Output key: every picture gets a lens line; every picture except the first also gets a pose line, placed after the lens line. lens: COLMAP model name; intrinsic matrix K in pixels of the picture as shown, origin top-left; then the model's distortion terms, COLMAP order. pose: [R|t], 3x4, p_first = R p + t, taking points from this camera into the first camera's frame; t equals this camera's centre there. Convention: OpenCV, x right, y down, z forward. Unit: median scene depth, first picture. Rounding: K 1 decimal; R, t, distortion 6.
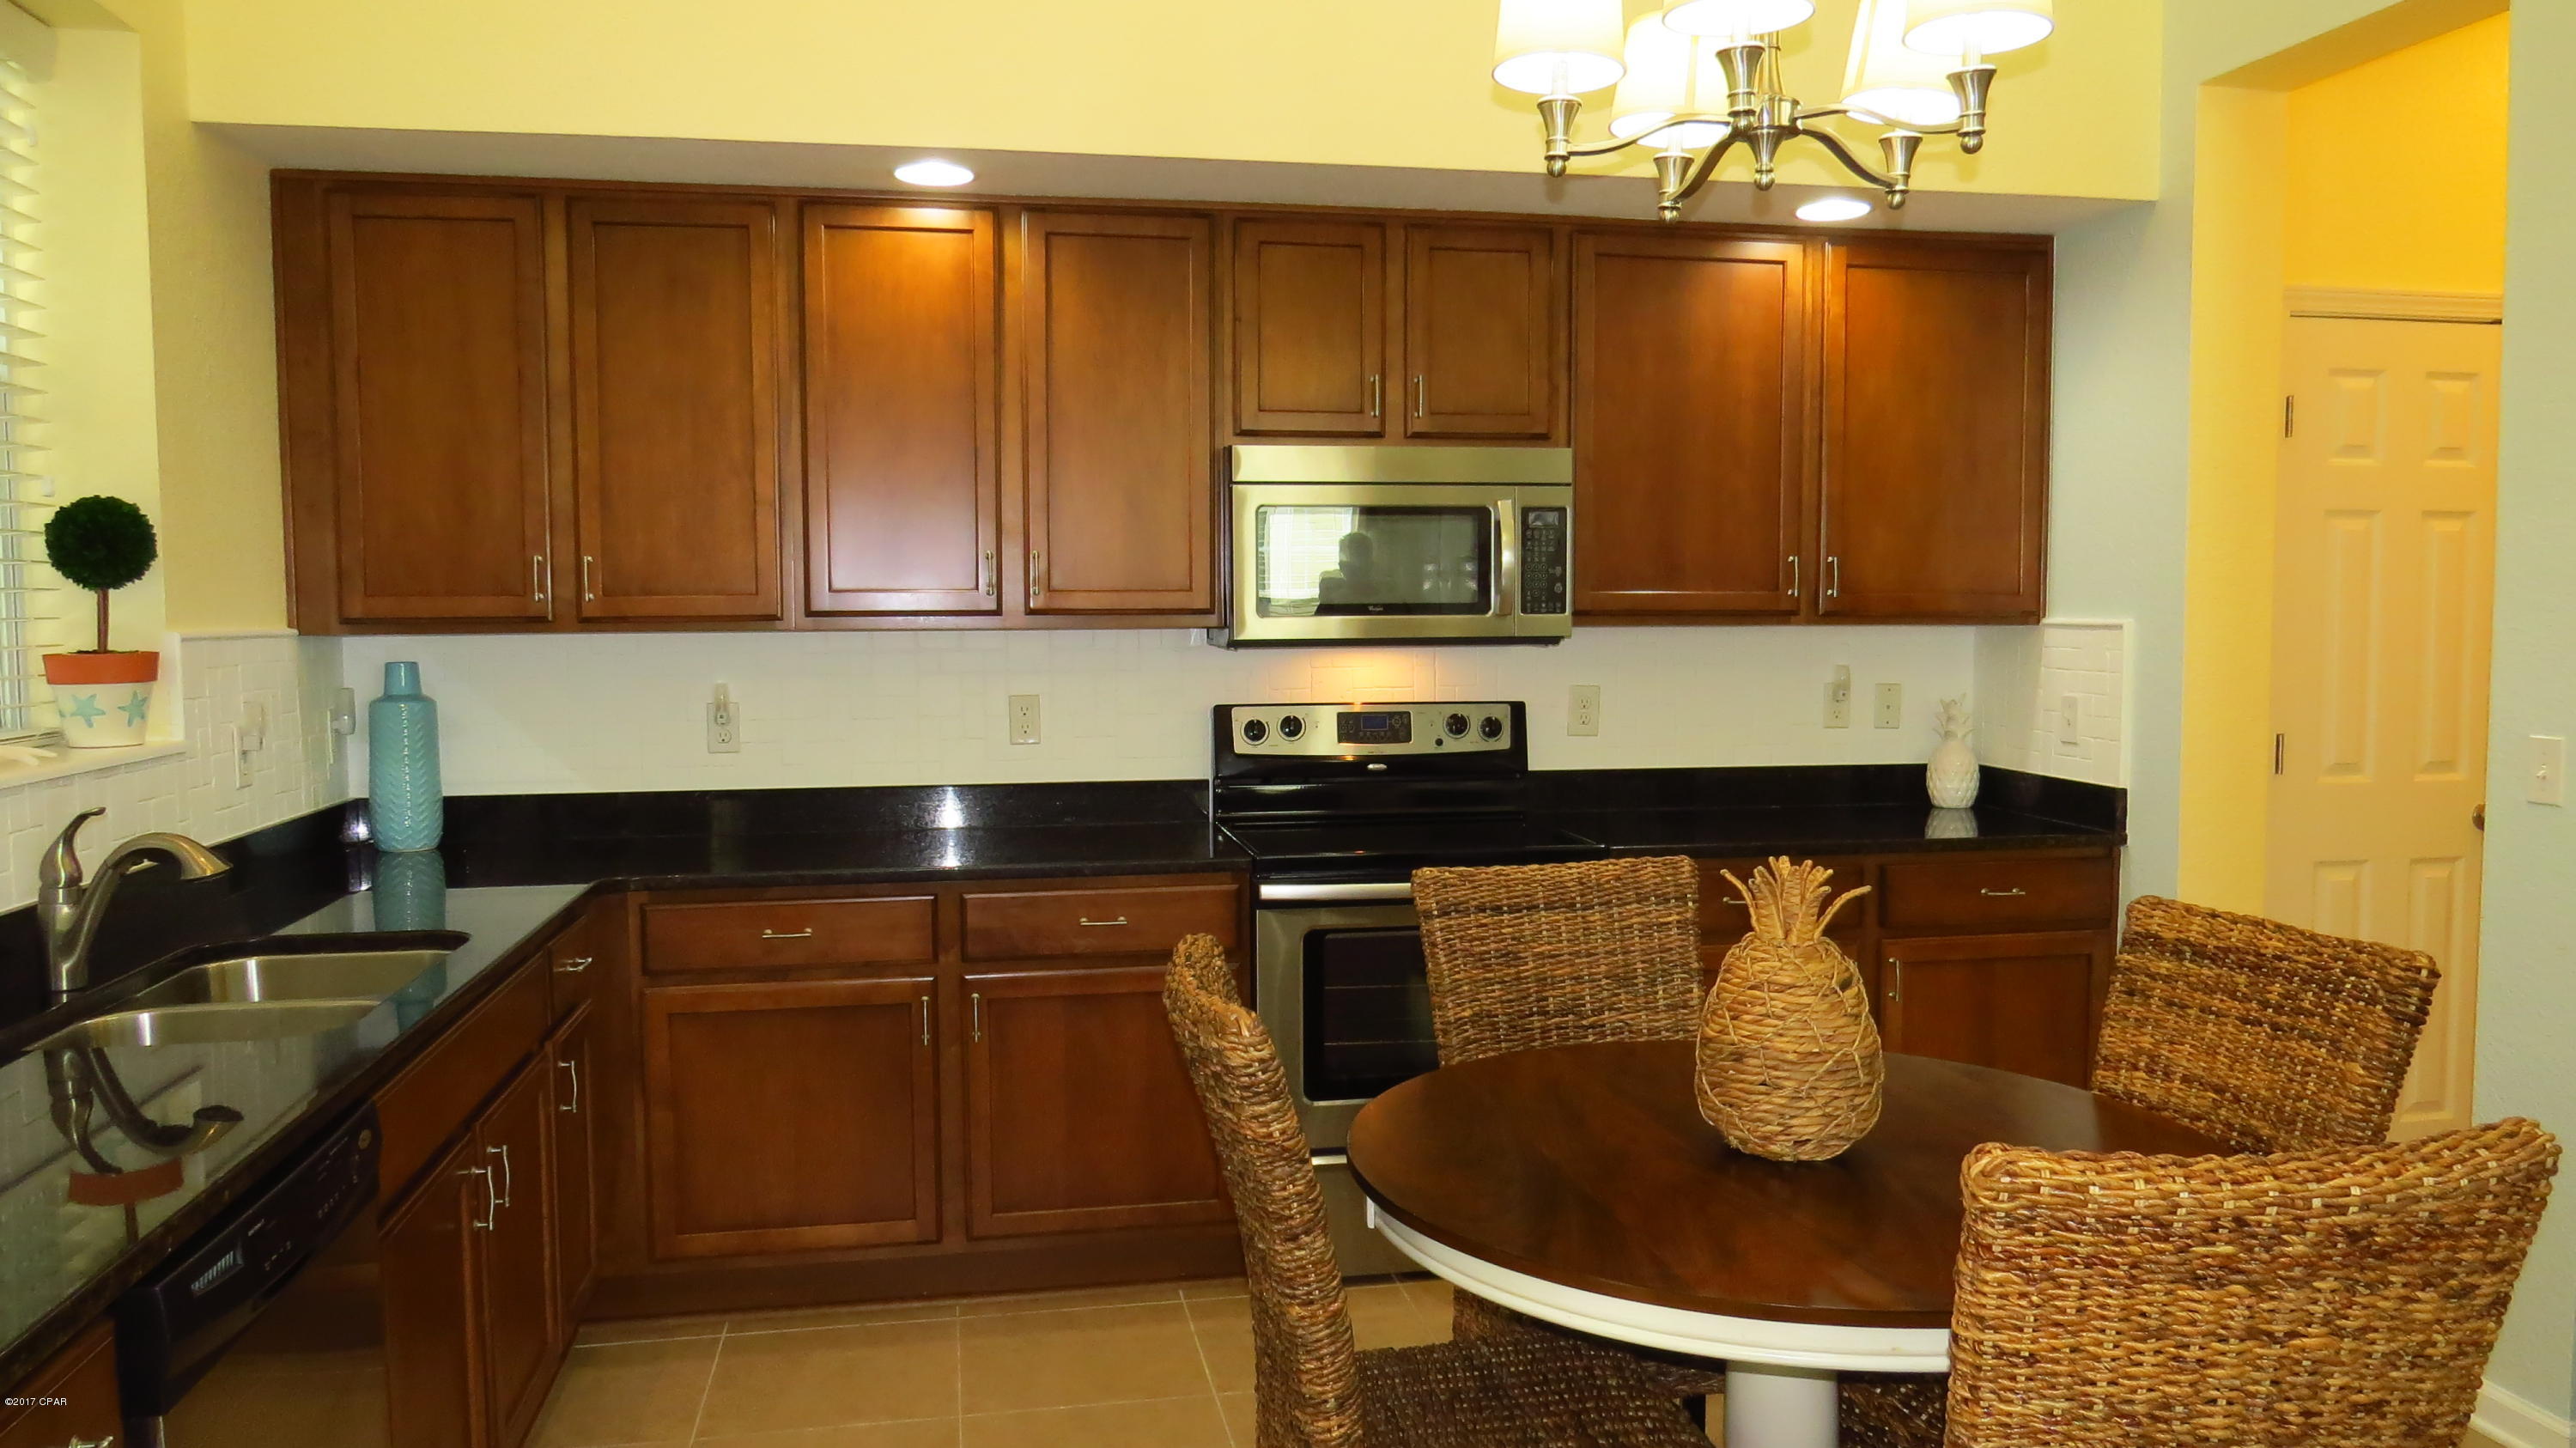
lens RADIAL K [[1837.1, 0, 1299.4], [0, 1837.1, 711.8], [0, 0, 1]] dist [-0.022011, 0.009394]
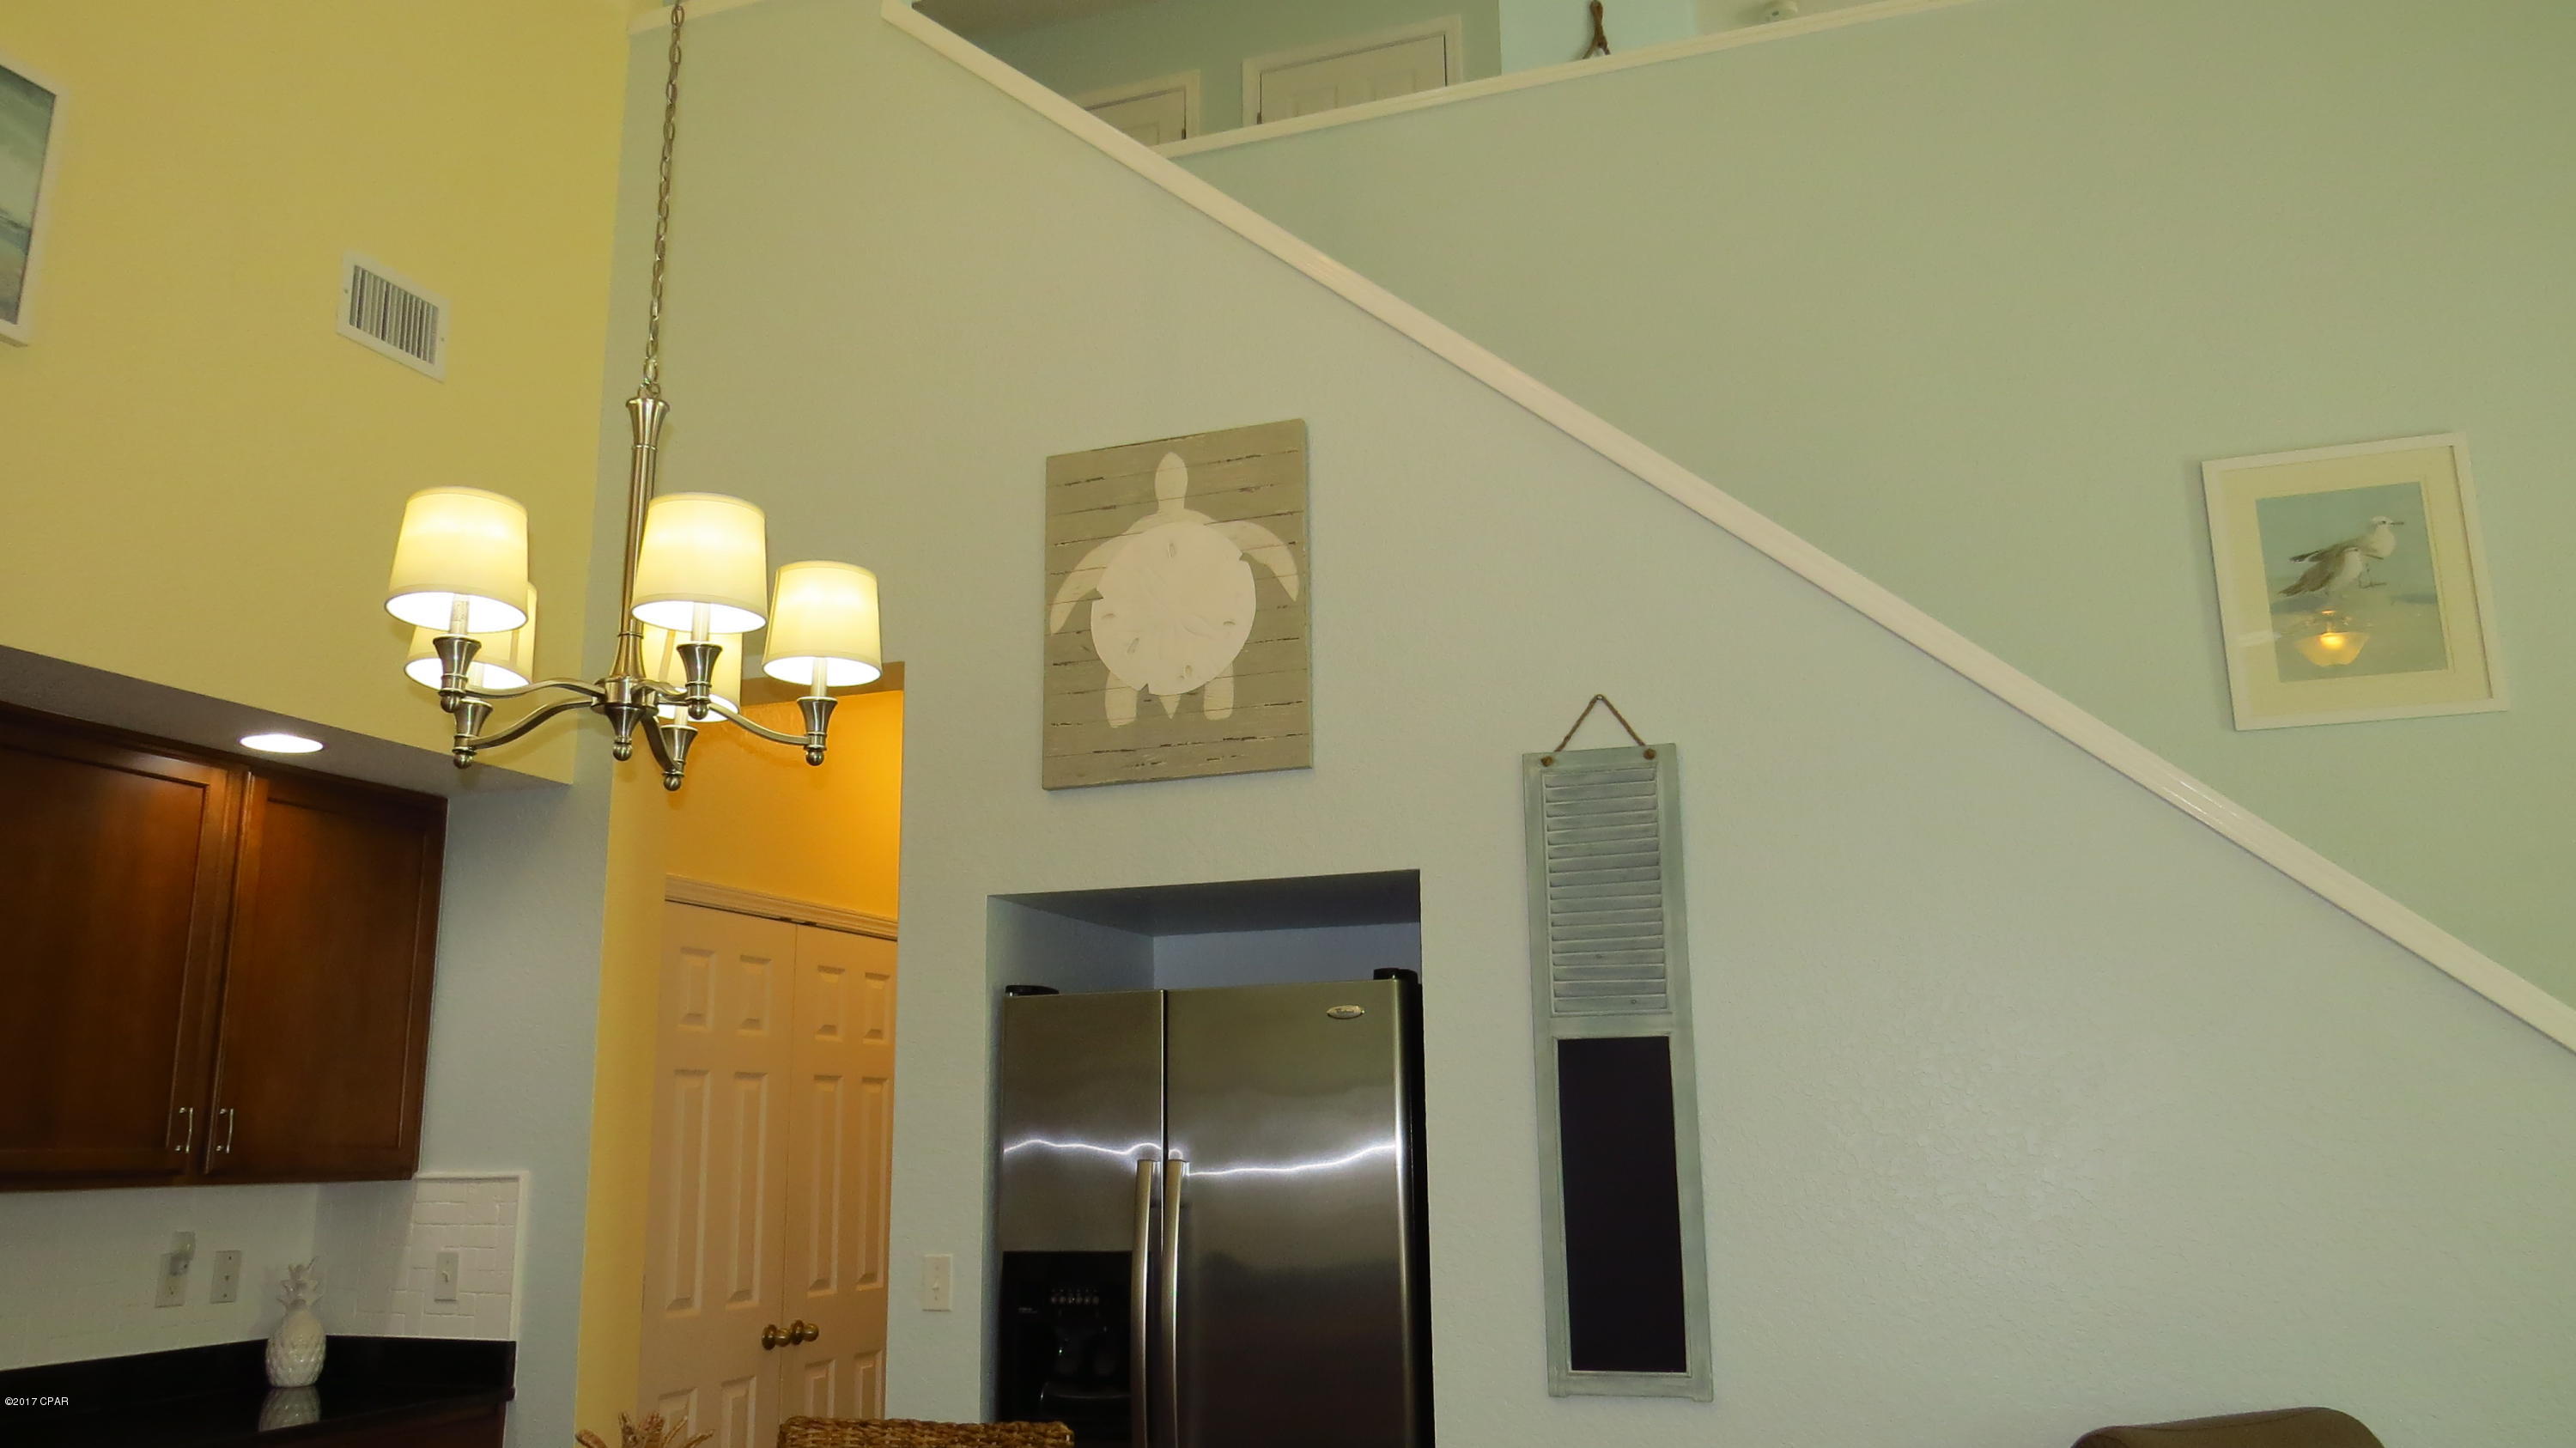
lens RADIAL K [[1837.1, 0, 1302.4], [0, 1837.1, 723.2], [0, 0, 1]] dist [-0.022011, 0.009394]
pose [[0.504491, 0.182908, 0.843821, -0.241002], [0.070342, 0.965349, -0.251305, -0.003768], [-0.860547, 0.186137, 0.474144, 0.074127]]
